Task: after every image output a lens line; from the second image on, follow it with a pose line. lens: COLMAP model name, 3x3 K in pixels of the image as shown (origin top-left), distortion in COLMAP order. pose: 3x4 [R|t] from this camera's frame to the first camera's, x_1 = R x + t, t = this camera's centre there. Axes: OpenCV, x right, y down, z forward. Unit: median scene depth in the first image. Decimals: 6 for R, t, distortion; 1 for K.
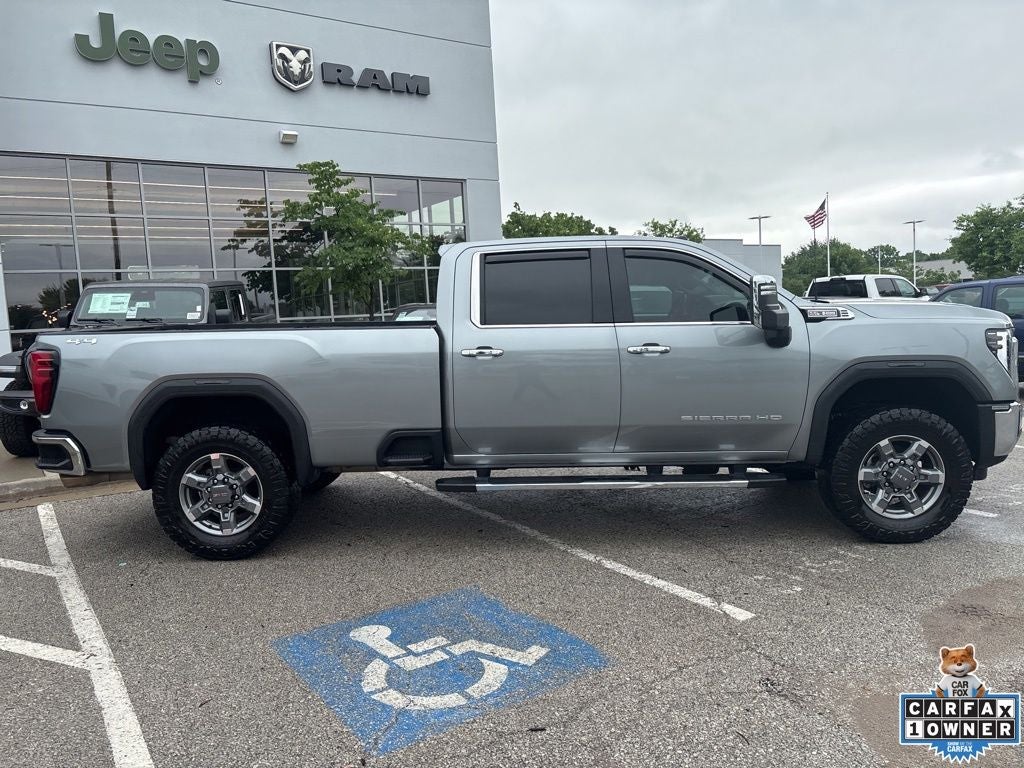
lens RADIAL K [[775.1, 0, 510.9], [0, 775.1, 395.5], [0, 0, 1]] dist [0.052989, -0.065777]
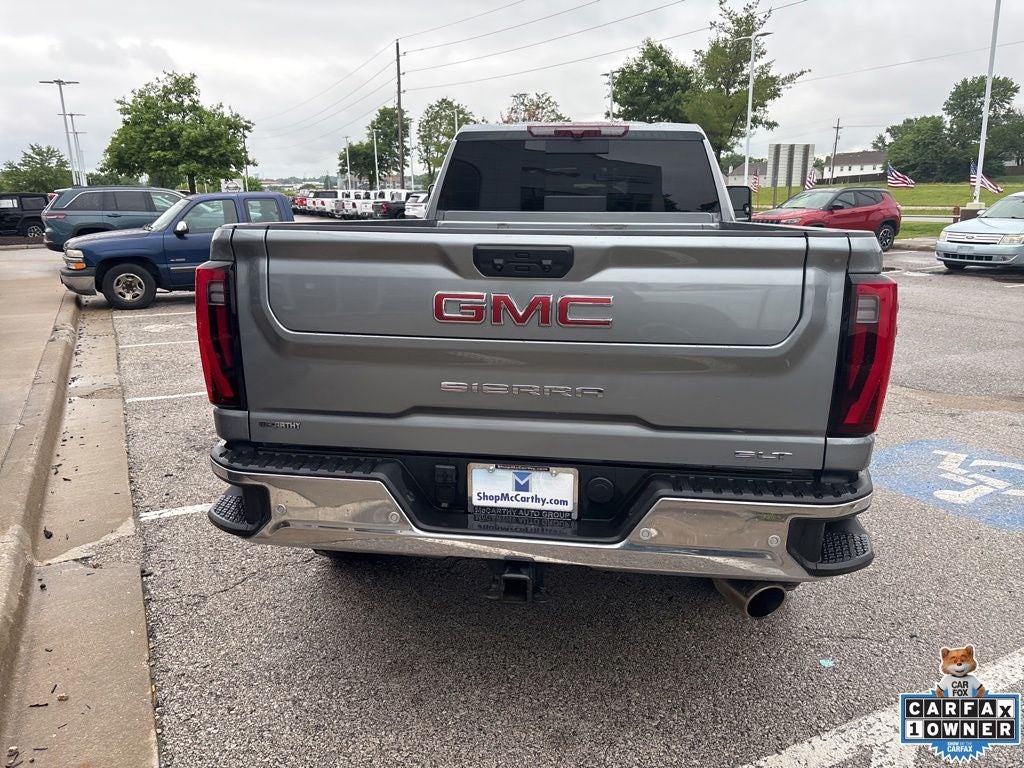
lens RADIAL K [[773.9, 0, 513.7], [0, 773.9, 389.3], [0, 0, 1]] dist [0.052702, -0.060464]
pose [[0.116858, -0.198141, 0.973183, -1.022466], [0.109758, 0.976470, 0.185630, -0.092660], [-0.987065, 0.085122, 0.135855, 1.140005]]
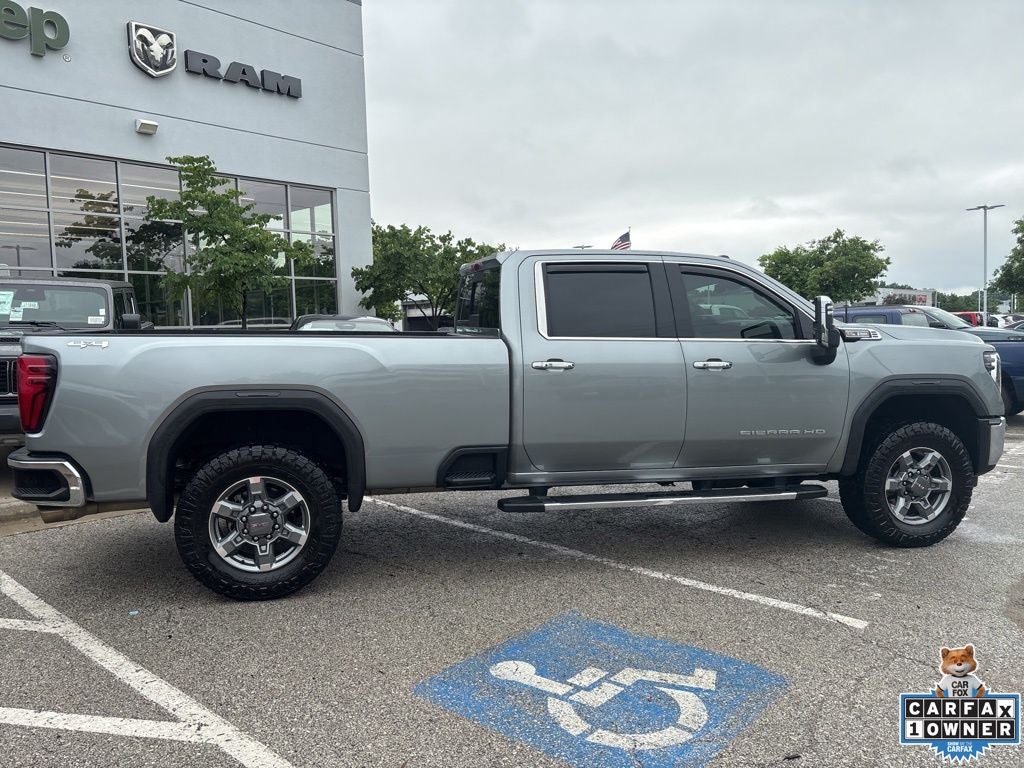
lens RADIAL K [[775.1, 0, 510.9], [0, 775.1, 395.5], [0, 0, 1]] dist [0.052989, -0.065777]
pose [[0.967343, 0.006155, 0.253397, -0.325357], [0.000502, 0.999657, -0.026195, 0.006881], [-0.253471, 0.025466, 0.967008, 0.089038]]
